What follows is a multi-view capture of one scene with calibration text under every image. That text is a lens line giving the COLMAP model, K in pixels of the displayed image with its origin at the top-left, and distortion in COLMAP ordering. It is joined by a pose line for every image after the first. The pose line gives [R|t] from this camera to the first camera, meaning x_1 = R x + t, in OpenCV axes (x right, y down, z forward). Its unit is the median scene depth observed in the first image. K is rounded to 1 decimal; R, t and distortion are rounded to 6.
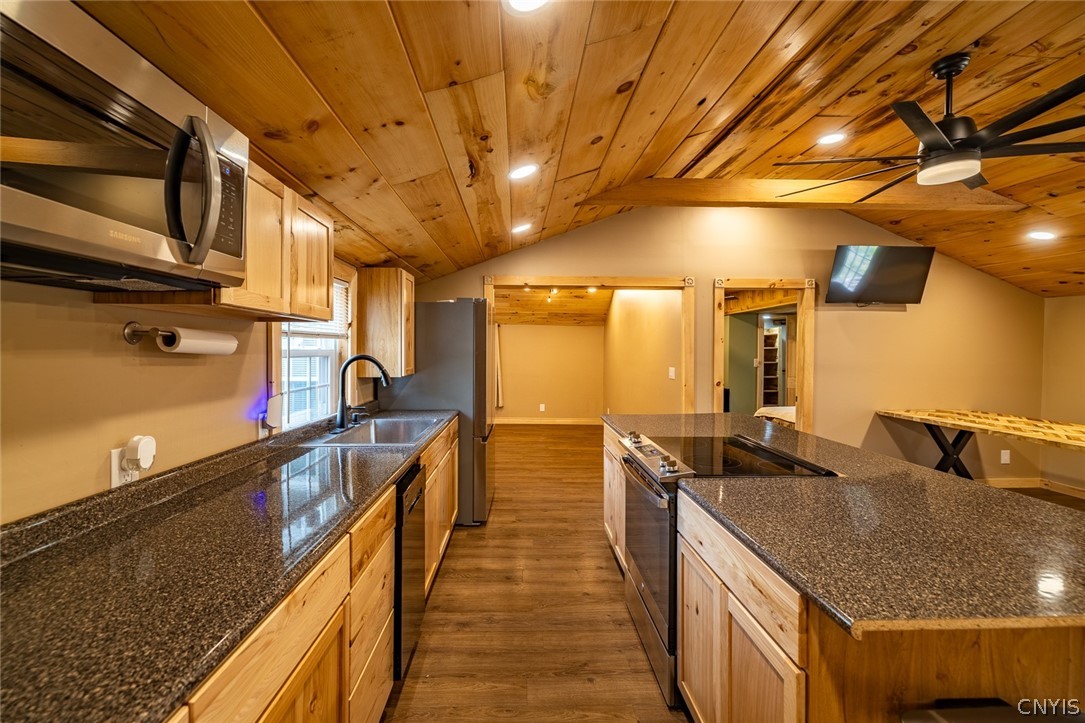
lens RADIAL K [[455.6, 0, 519.4], [0, 455.6, 354.9], [0, 0, 1]] dist [0.000869, -0.000344]
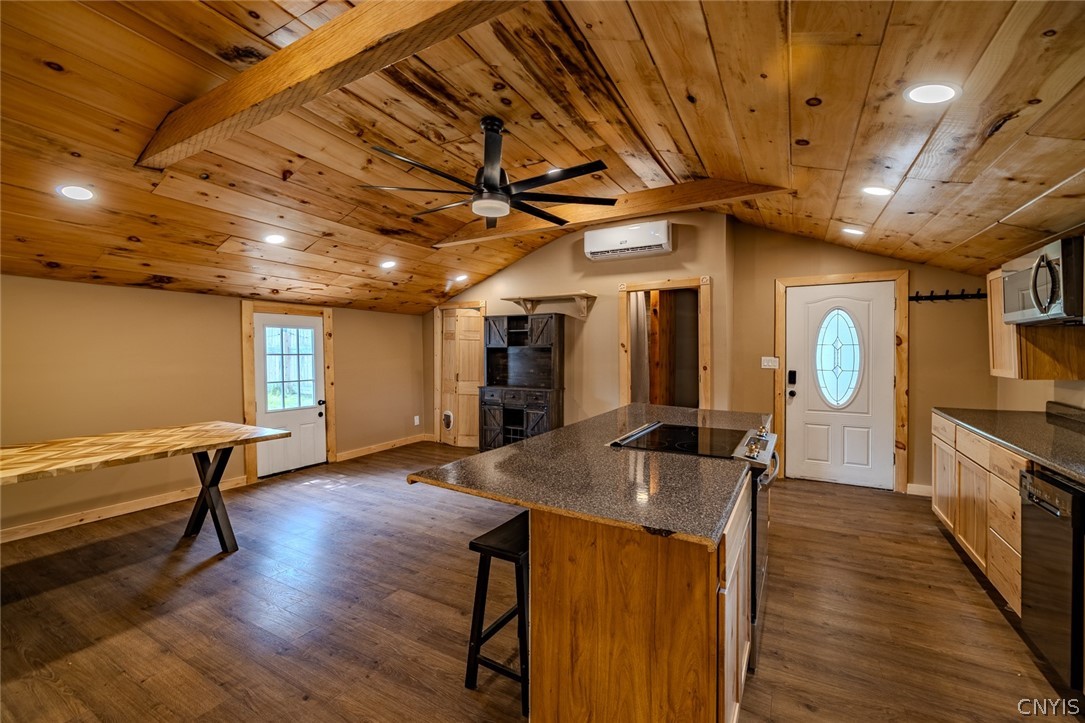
lens RADIAL K [[455.6, 0, 532.6], [0, 455.6, 359.2], [0, 0, 1]] dist [0.000869, -0.000344]
pose [[-0.858334, -0.013222, 0.512921, 0.090520], [0.003541, 0.999491, 0.031691, -0.009153], [-0.513080, 0.029018, -0.857850, 1.024432]]
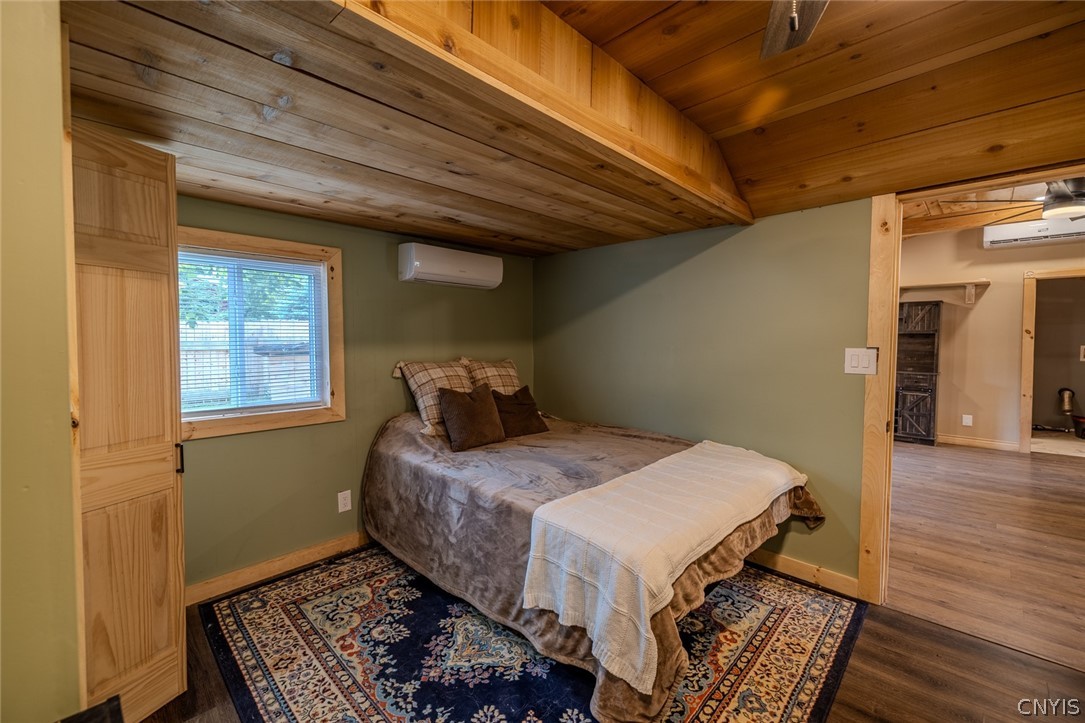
lens RADIAL K [[455.6, 0, 530.0], [0, 455.6, 356.0], [0, 0, 1]] dist [0.000869, -0.000344]
pose [[-0.697967, -0.035742, 0.715237, 0.553687], [-0.000949, 0.998799, 0.048986, -0.000638], [-0.716129, 0.033512, -0.697163, 1.677711]]
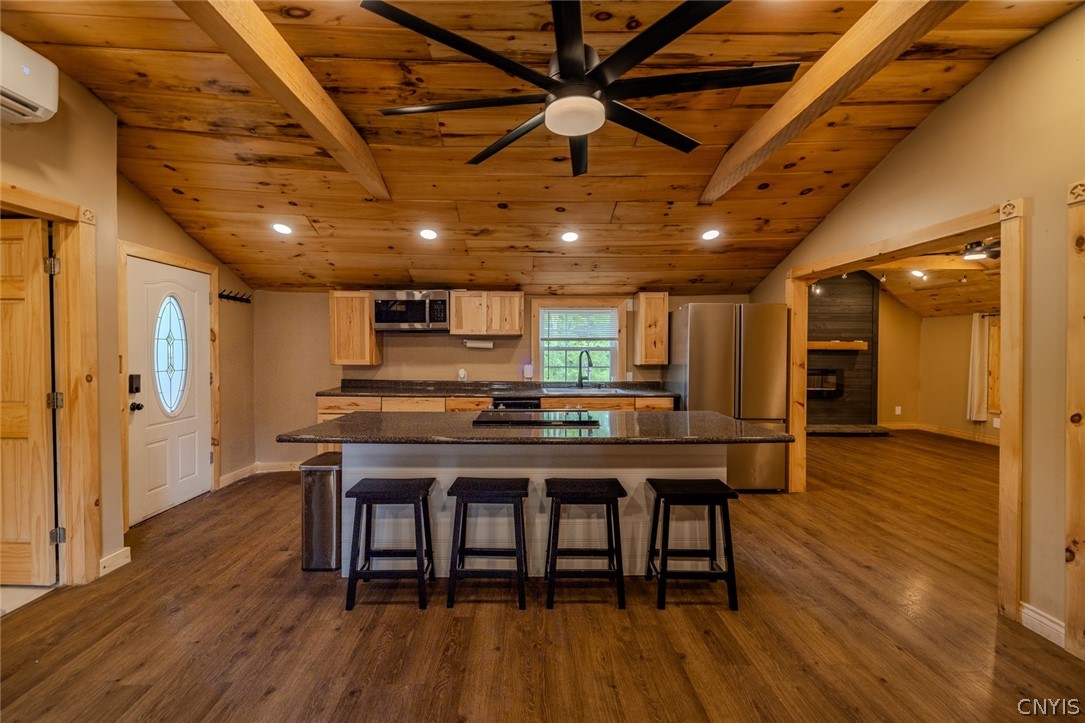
lens RADIAL K [[455.6, 0, 537.9], [0, 455.6, 353.8], [0, 0, 1]] dist [0.000869, -0.000344]
pose [[0.018888, 0.005874, -0.999804, 0.879193], [-0.013749, 0.999890, 0.005615, 0.005829], [0.999727, 0.013641, 0.018967, 0.458980]]
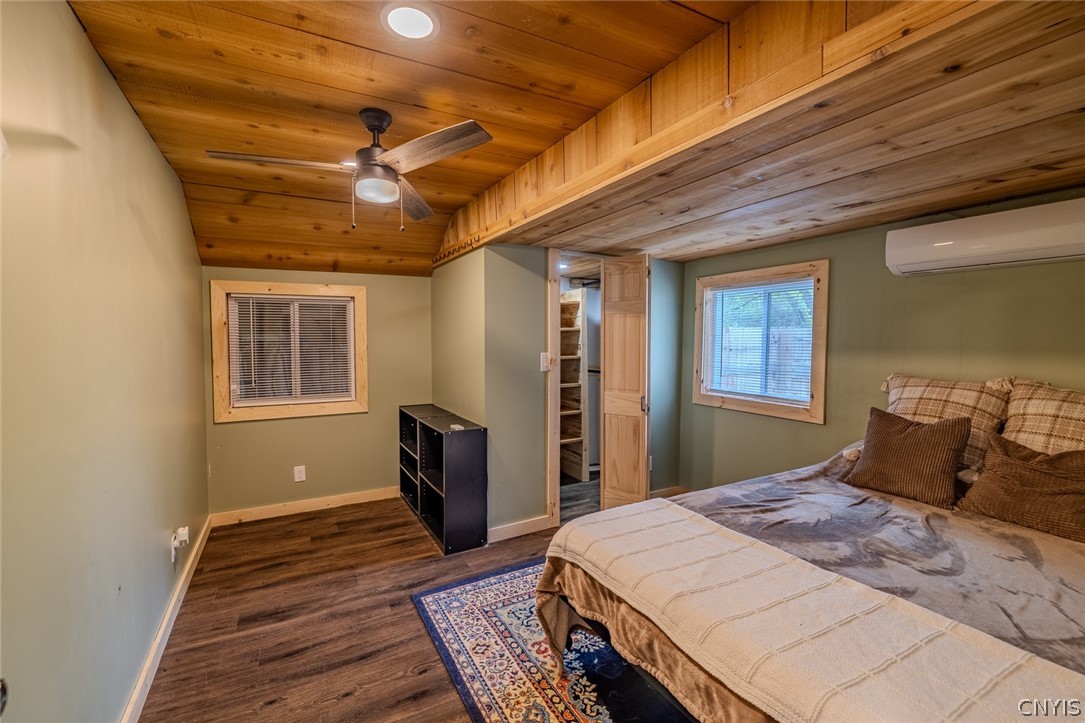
lens RADIAL K [[455.6, 0, 547.7], [0, 455.6, 356.1], [0, 0, 1]] dist [0.000869, -0.000344]
pose [[0.874601, -0.023981, 0.484250, 0.517757], [0.008776, 0.999395, 0.033641, -0.003998], [-0.484764, -0.025172, 0.874283, 1.035301]]
